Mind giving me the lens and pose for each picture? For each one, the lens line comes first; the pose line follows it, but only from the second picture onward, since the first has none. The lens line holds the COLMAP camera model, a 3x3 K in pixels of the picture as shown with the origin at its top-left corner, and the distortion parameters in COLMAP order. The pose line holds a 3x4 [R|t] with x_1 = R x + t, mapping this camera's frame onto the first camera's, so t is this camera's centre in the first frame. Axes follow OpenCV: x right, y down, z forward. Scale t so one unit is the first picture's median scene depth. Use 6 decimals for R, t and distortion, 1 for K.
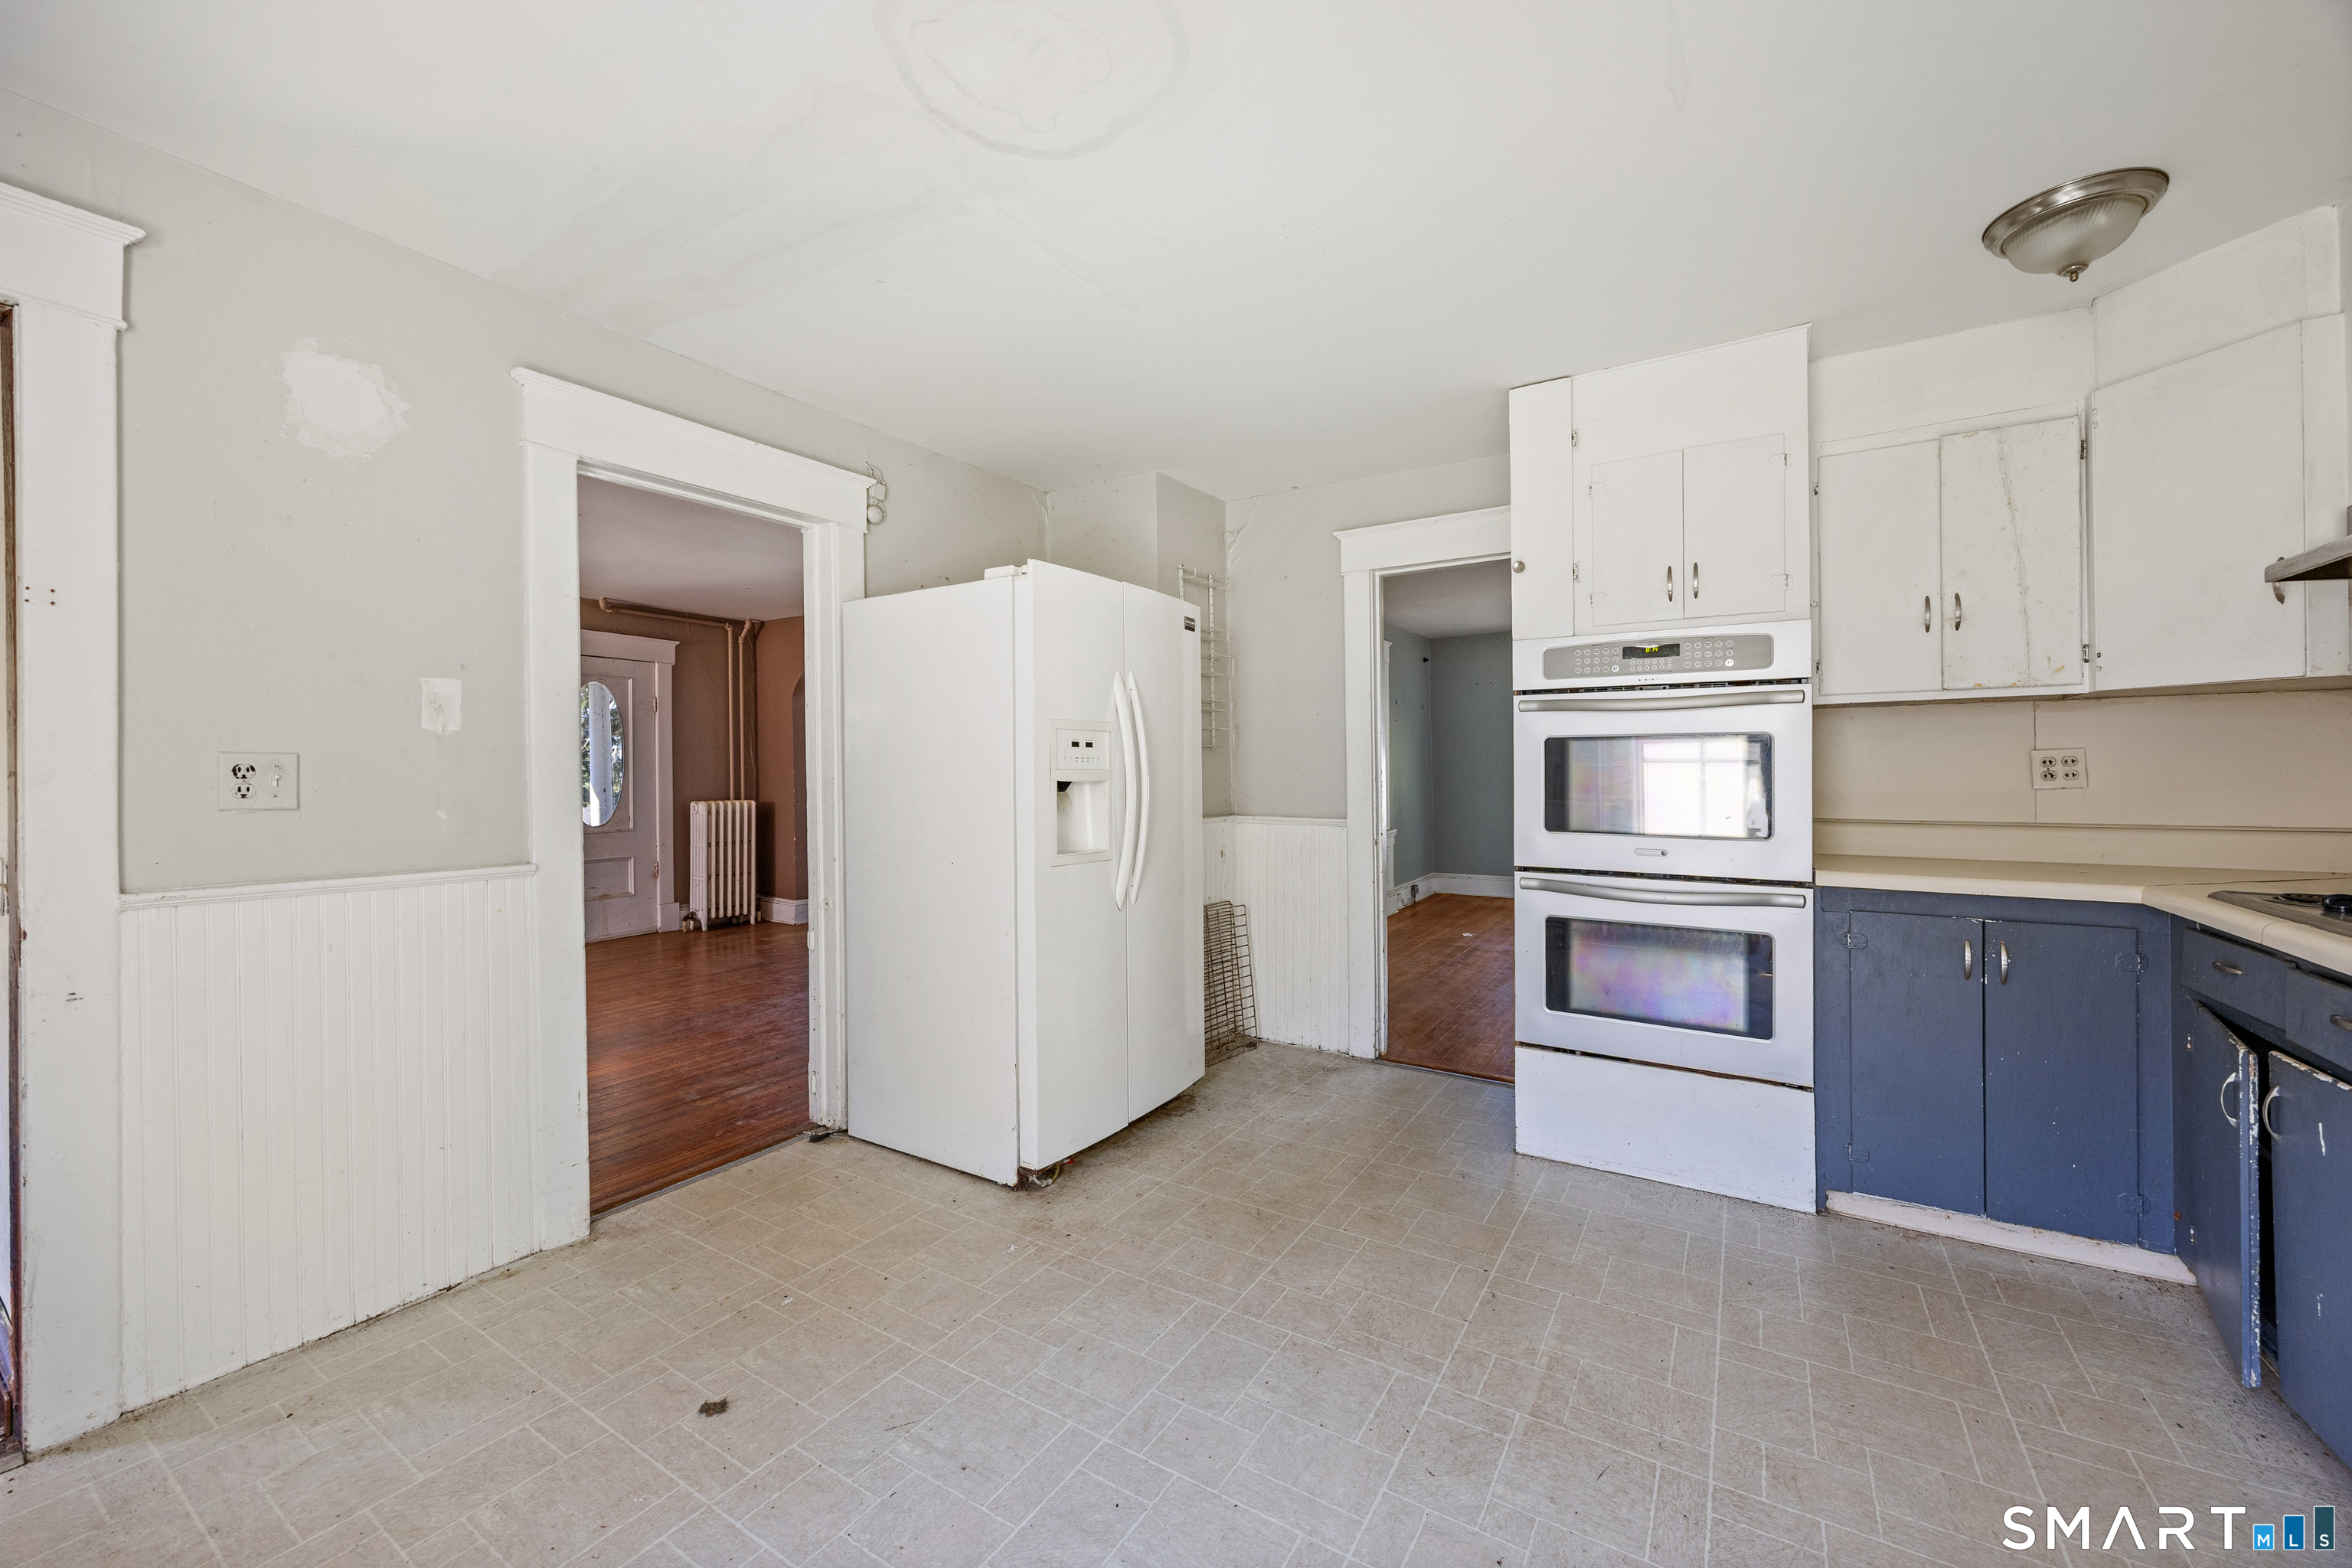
lens RADIAL K [[909.5, 0, 1166.6], [0, 909.5, 779.2], [0, 0, 1]] dist [0.001082, 0.000316]
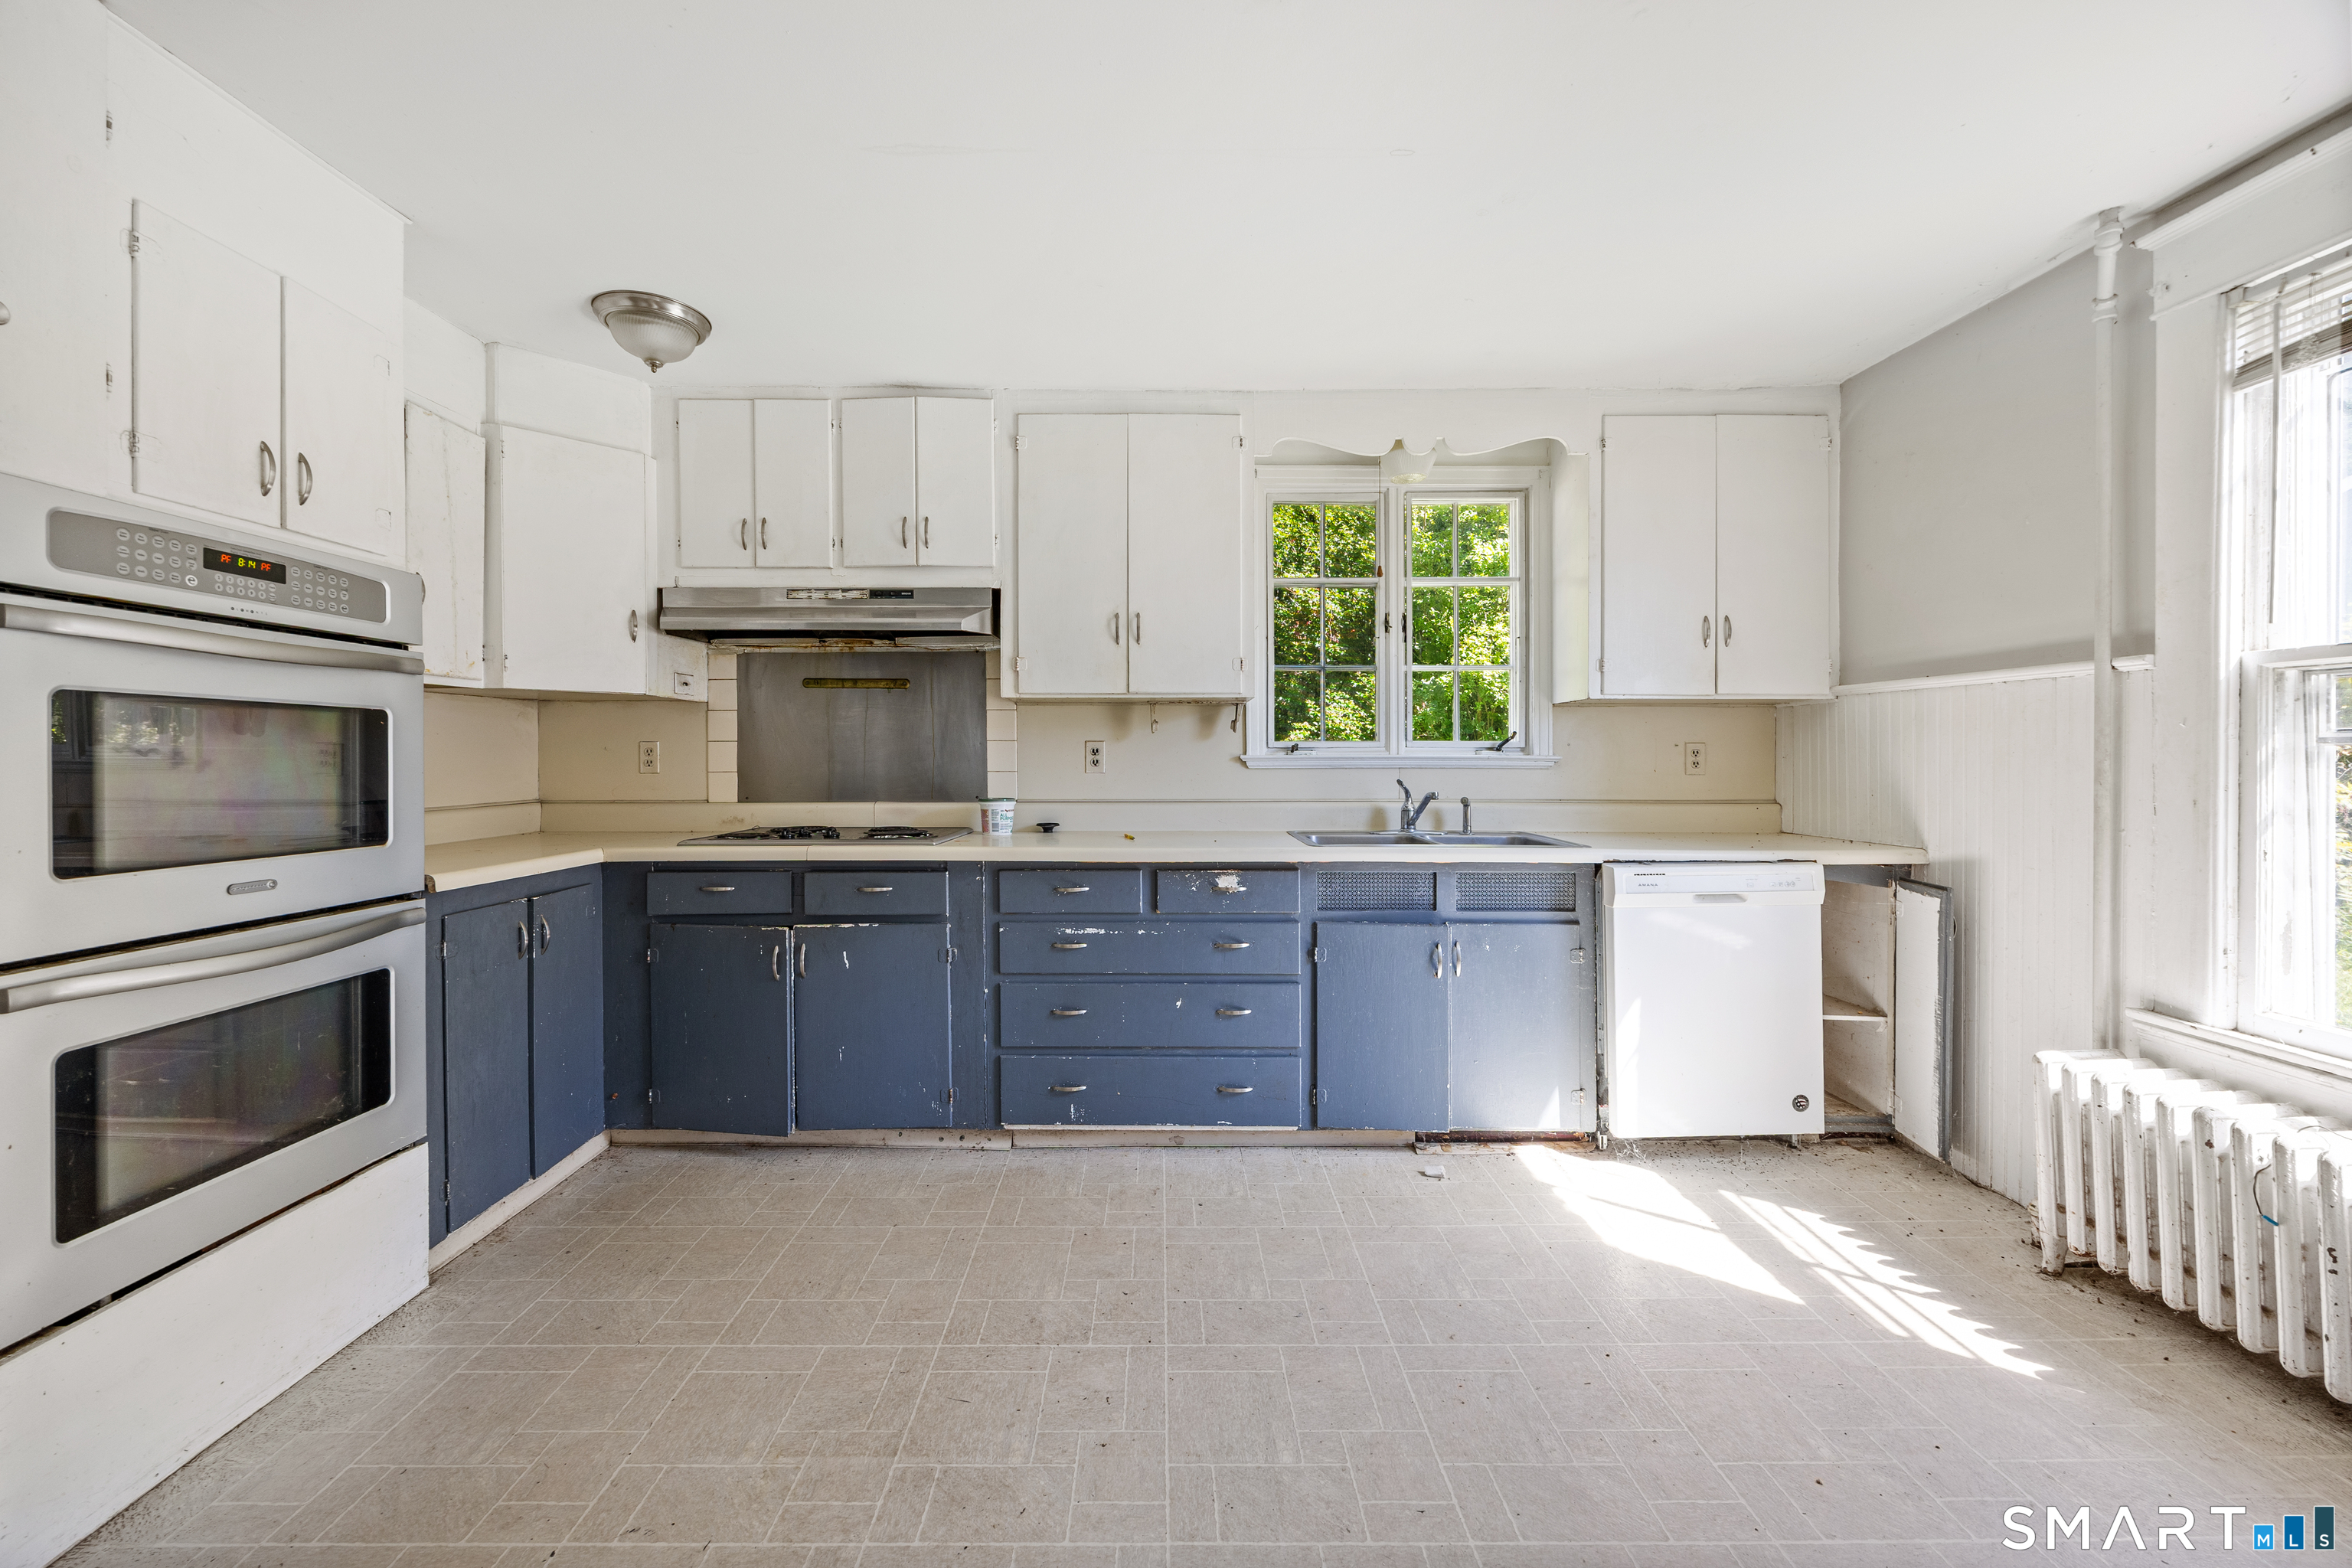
lens RADIAL K [[909.5, 0, 1166.6], [0, 909.5, 779.2], [0, 0, 1]] dist [0.001082, 0.000316]
pose [[-0.539258, -0.016131, 0.841986, -0.356779], [0.012583, 0.999551, 0.027209, -0.004414], [-0.842047, 0.025267, -0.538812, 0.868298]]
